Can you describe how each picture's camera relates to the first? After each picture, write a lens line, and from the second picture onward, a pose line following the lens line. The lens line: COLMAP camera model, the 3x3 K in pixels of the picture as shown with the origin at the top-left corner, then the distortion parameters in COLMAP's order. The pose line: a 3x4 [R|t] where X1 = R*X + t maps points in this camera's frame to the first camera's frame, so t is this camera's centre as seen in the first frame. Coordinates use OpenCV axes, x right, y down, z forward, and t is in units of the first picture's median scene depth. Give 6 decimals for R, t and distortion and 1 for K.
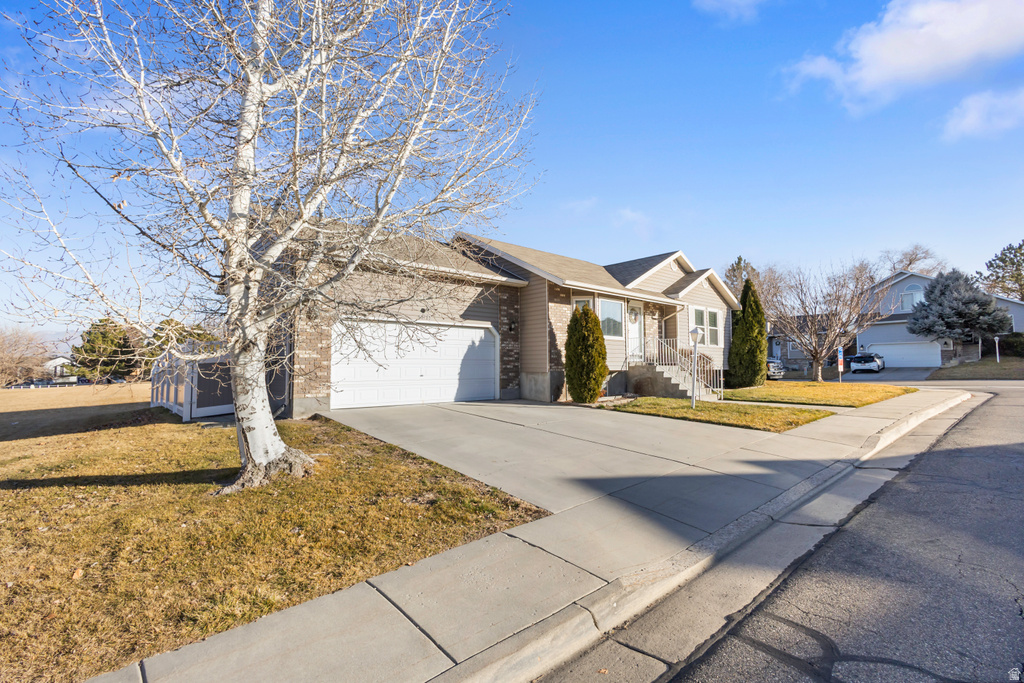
lens RADIAL K [[470.4, 0, 515.2], [0, 470.4, 337.4], [0, 0, 1]] dist [0.002097, 0.000093]
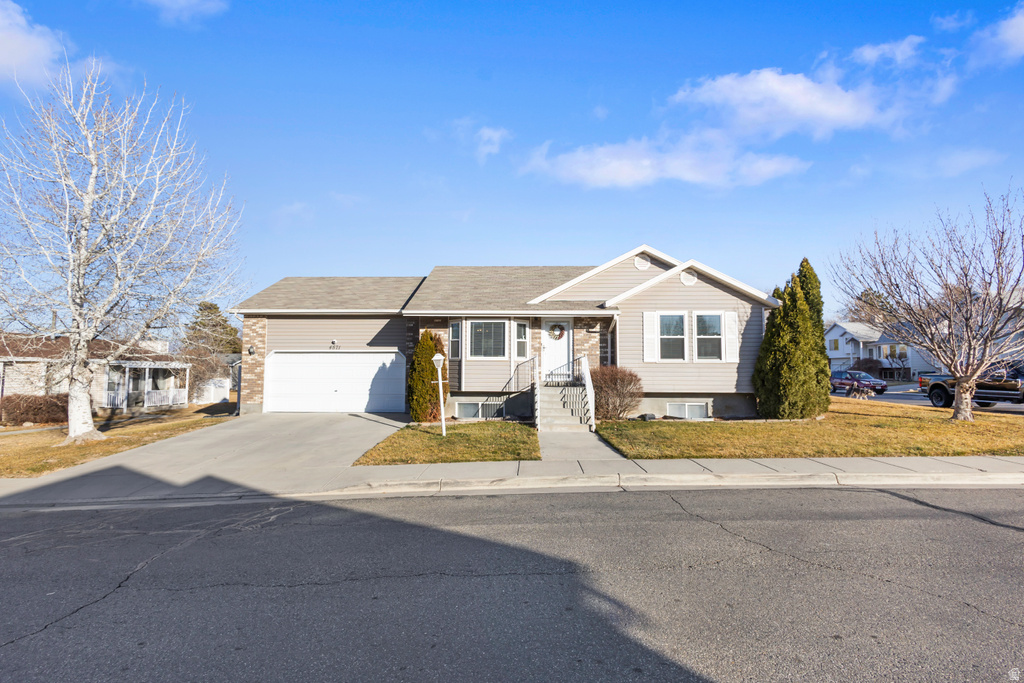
lens RADIAL K [[470.4, 0, 515.2], [0, 470.4, 337.4], [0, 0, 1]] dist [0.002097, 0.000093]
pose [[0.726937, -0.036170, -0.685751, 0.917154], [0.040303, 0.999138, -0.009976, -0.030762], [0.685521, -0.020386, 0.727767, 0.312095]]
